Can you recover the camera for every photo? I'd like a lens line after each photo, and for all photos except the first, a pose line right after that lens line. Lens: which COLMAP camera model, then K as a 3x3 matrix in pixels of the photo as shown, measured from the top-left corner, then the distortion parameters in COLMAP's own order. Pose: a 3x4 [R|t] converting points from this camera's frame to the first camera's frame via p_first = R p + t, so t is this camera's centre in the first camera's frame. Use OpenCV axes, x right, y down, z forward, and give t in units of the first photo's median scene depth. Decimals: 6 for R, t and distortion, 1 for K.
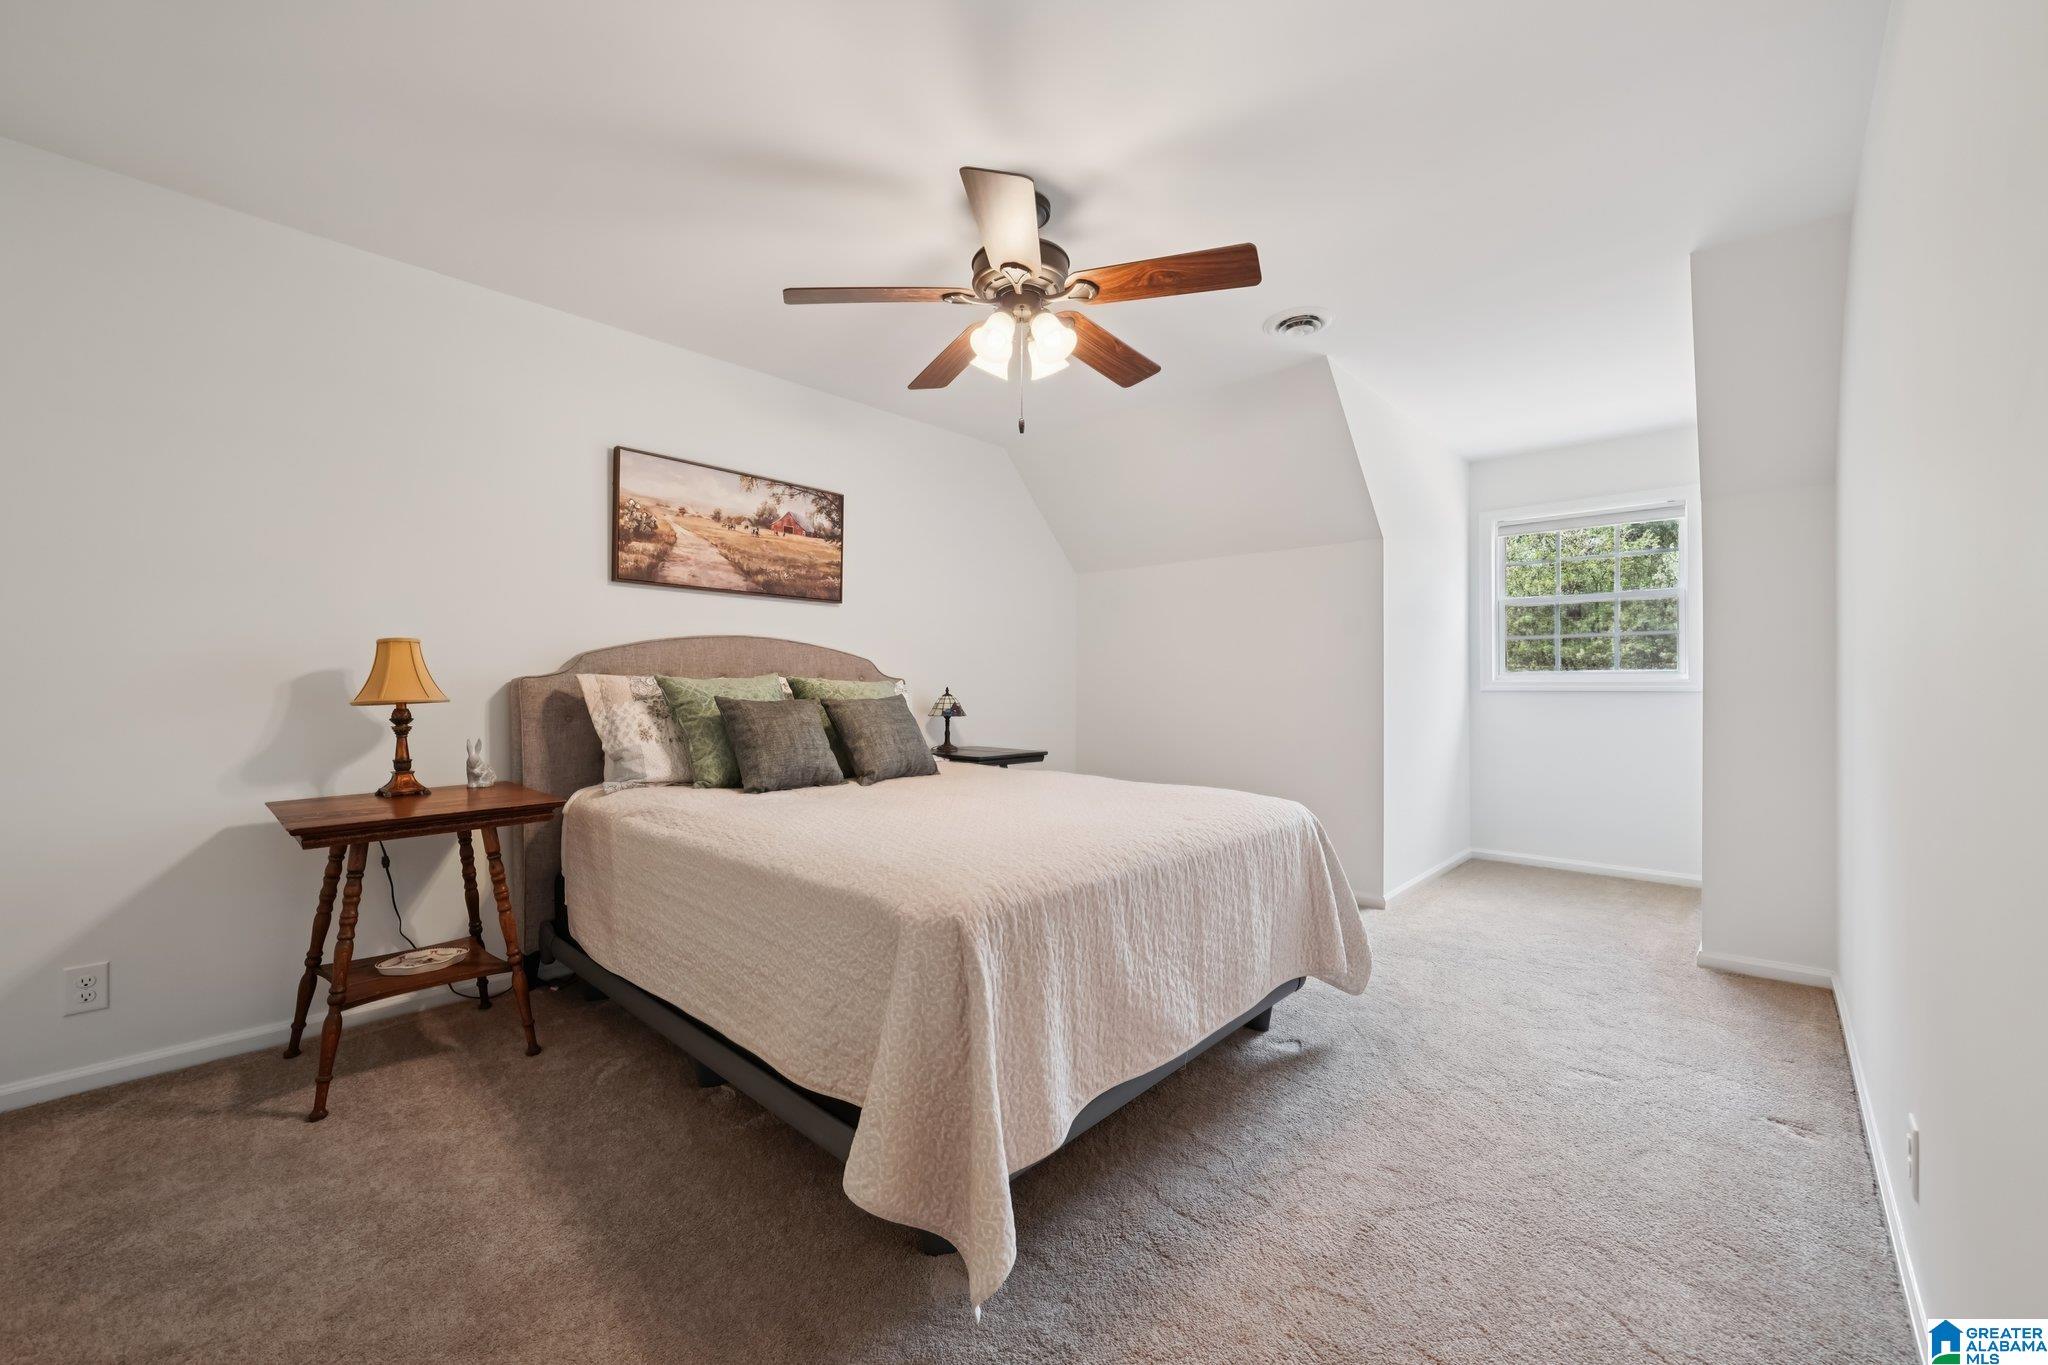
lens RADIAL K [[805.1, 0, 1018.4], [0, 805.1, 676.6], [0, 0, 1]] dist [0.002720, 0.000368]
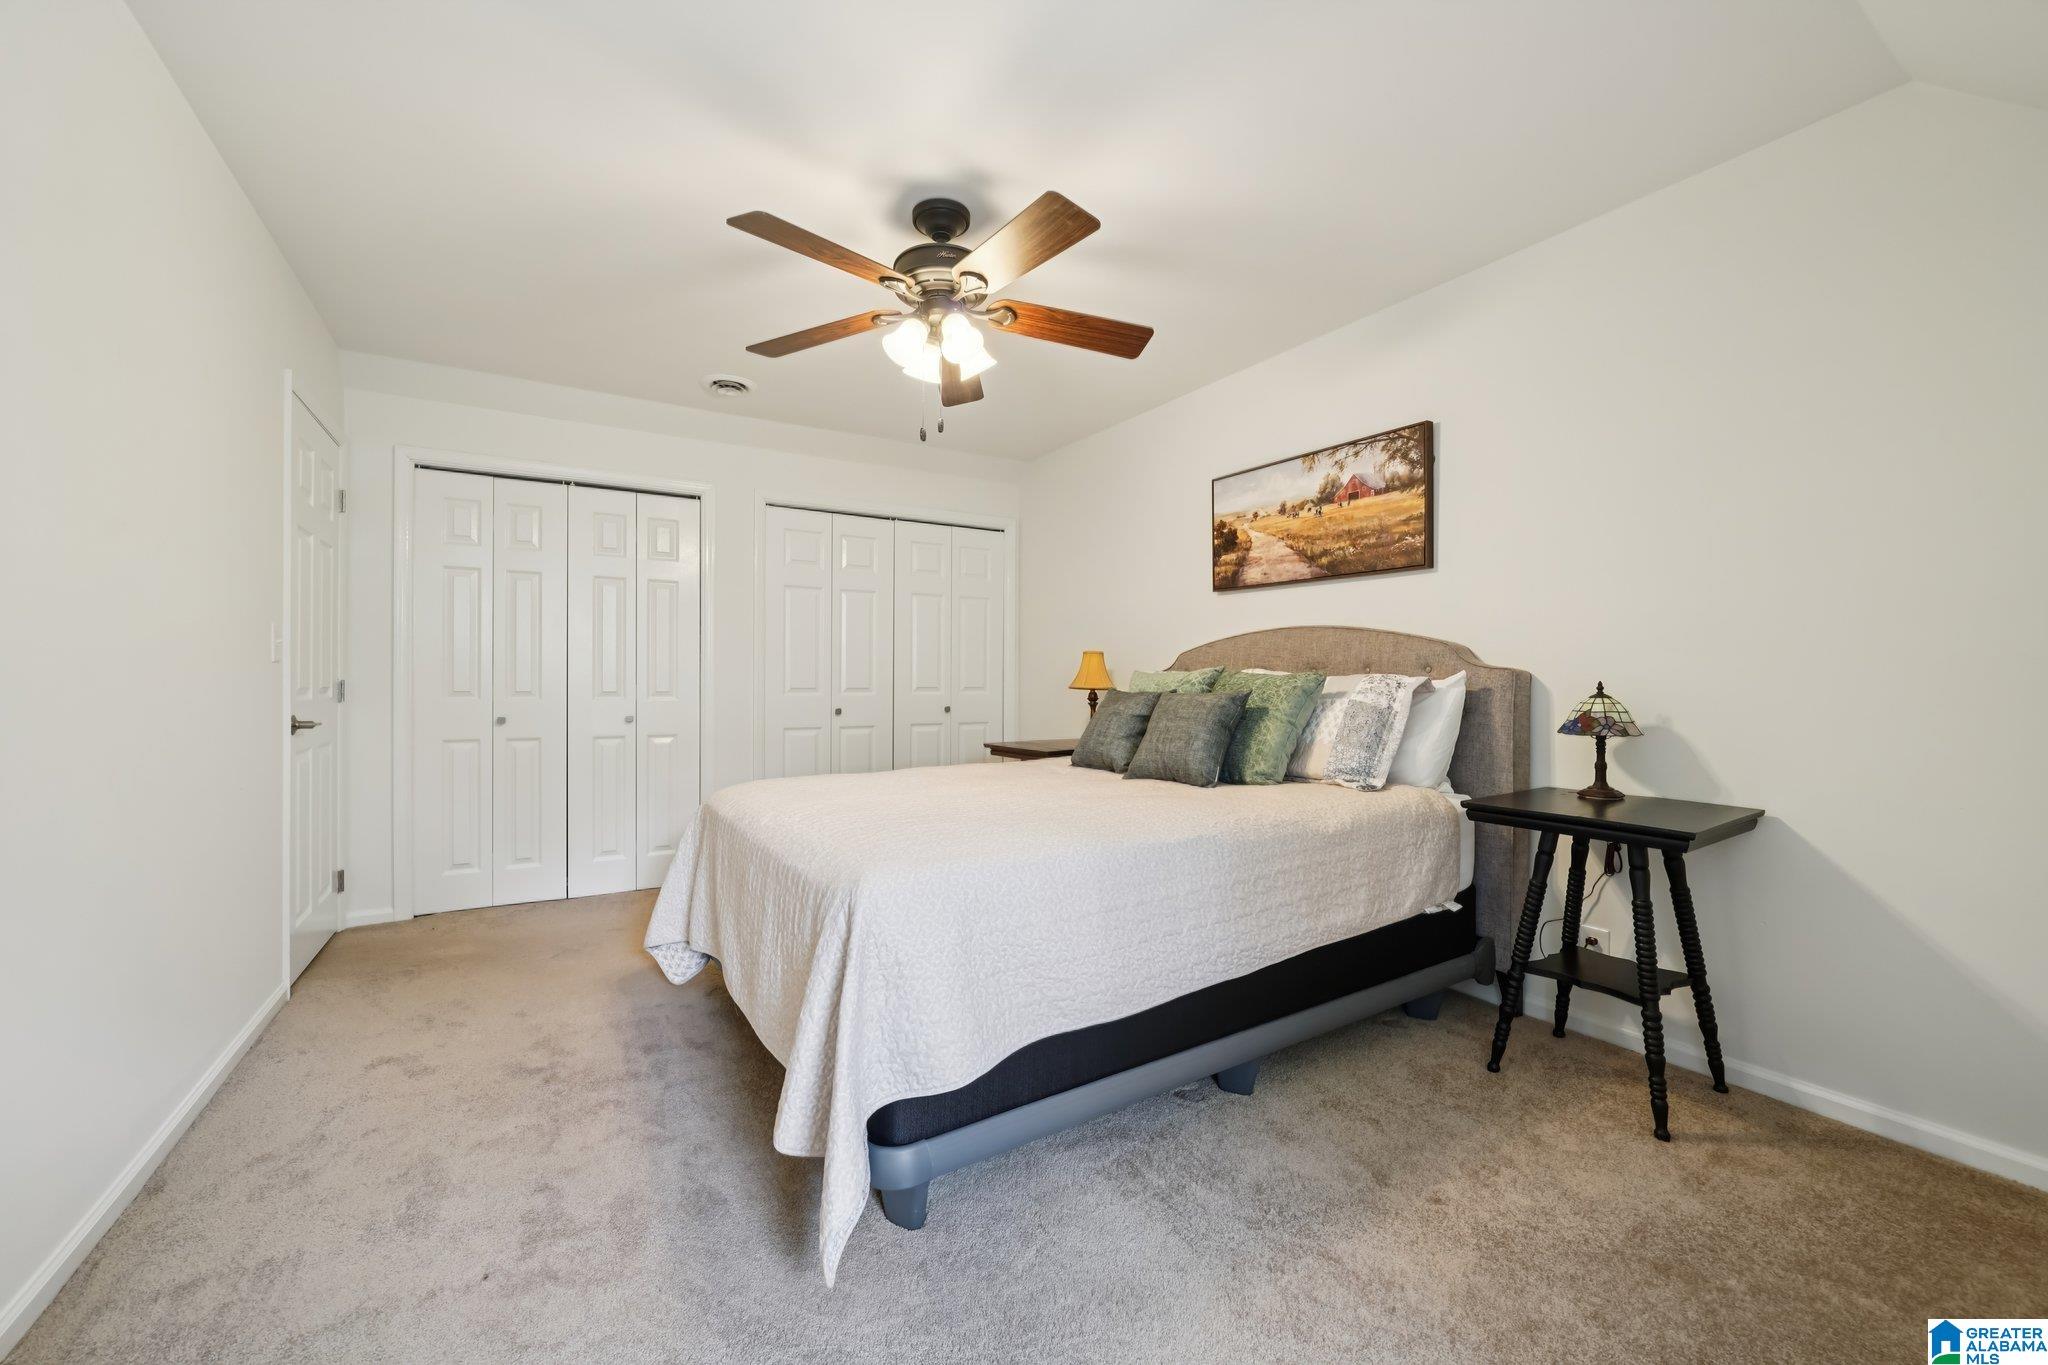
lens RADIAL K [[805.1, 0, 1019.3], [0, 805.1, 666.2], [0, 0, 1]] dist [0.002720, 0.000368]
pose [[-0.259208, -0.027353, -0.965434, 0.636846], [-0.003510, 0.999619, -0.027379, 0.022296], [0.965815, -0.003708, -0.259205, 0.901378]]
